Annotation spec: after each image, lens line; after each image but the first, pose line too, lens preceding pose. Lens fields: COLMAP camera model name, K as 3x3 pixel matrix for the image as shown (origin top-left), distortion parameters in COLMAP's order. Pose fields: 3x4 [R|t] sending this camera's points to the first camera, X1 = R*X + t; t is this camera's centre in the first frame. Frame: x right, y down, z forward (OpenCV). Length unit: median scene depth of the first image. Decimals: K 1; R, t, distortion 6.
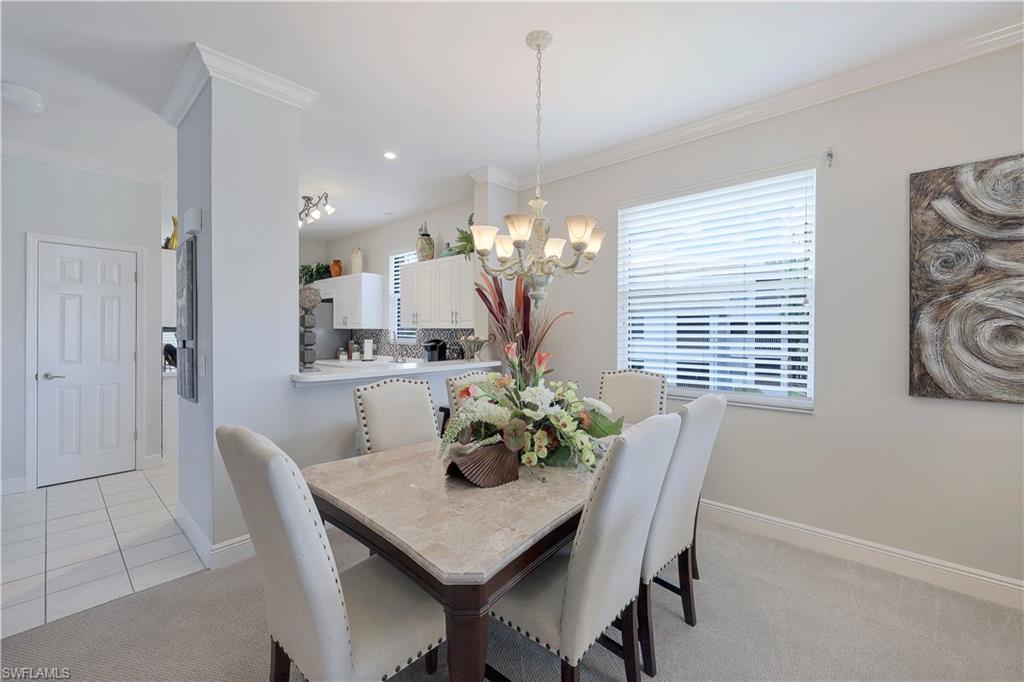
lens RADIAL K [[417.7, 0, 509.2], [0, 417.7, 334.3], [0, 0, 1]] dist [0.000522, 0.000053]
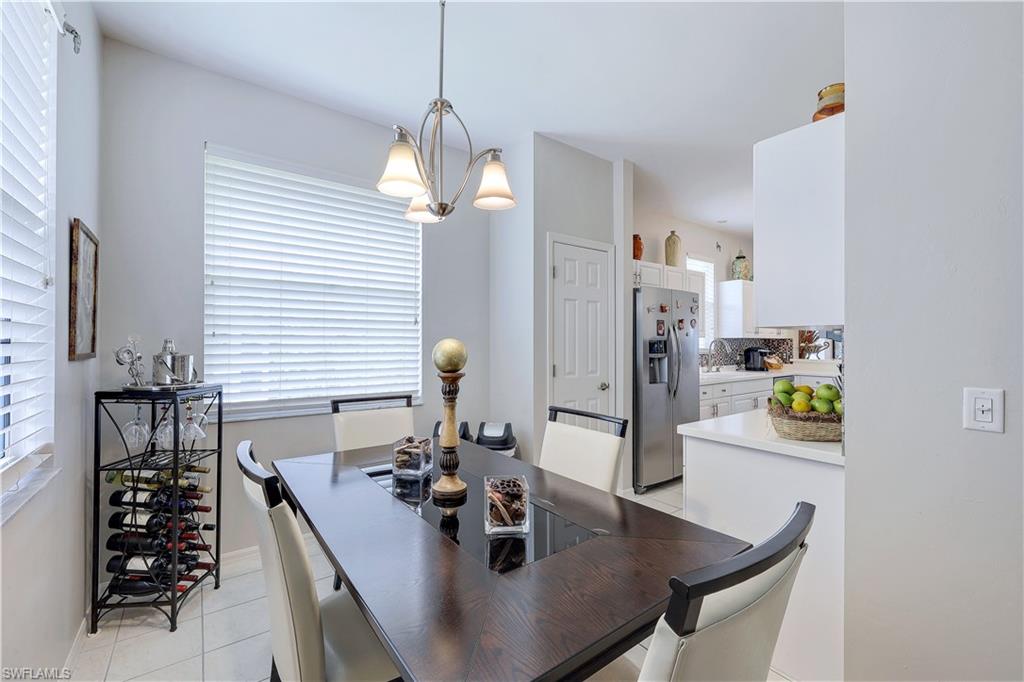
lens RADIAL K [[423.3, 0, 512.0], [0, 423.3, 341.0], [0, 0, 1]] dist [-0.000665, -0.000180]
pose [[0.197032, 0.000875, 0.980397, -3.190602], [0.006552, 0.999976, -0.002209, -0.017902], [-0.980375, 0.006859, 0.197022, 3.009488]]
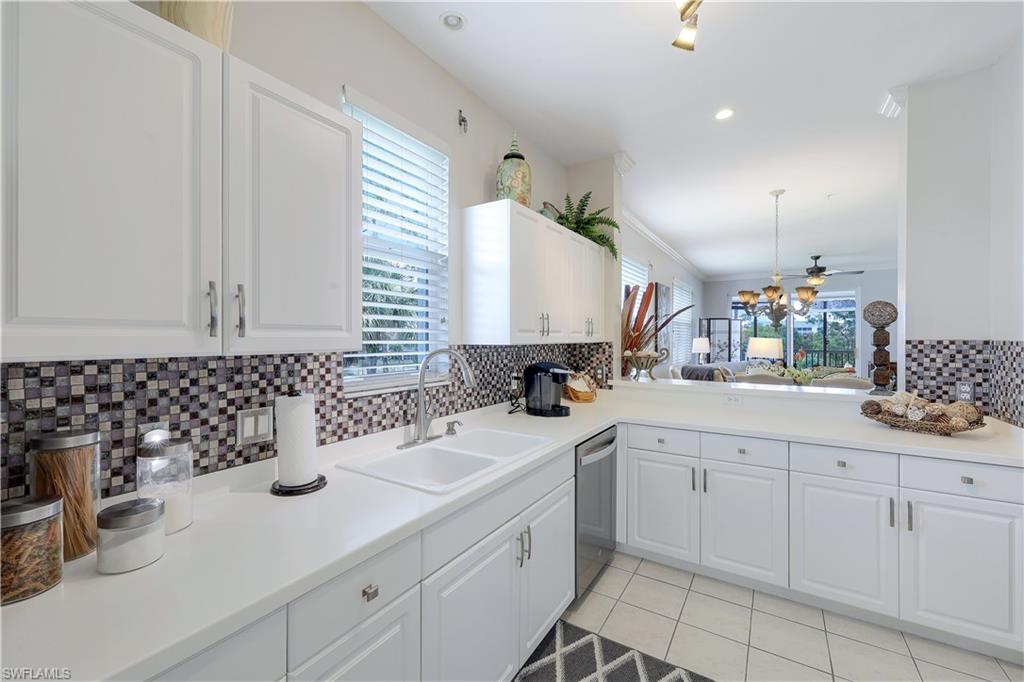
lens RADIAL K [[417.7, 0, 509.2], [0, 417.7, 334.3], [0, 0, 1]] dist [0.000522, 0.000053]
pose [[-0.164562, -0.000610, 0.986367, -1.514398], [0.001845, 0.999998, 0.000926, -0.057276], [-0.986365, 0.001973, -0.164560, 2.358858]]
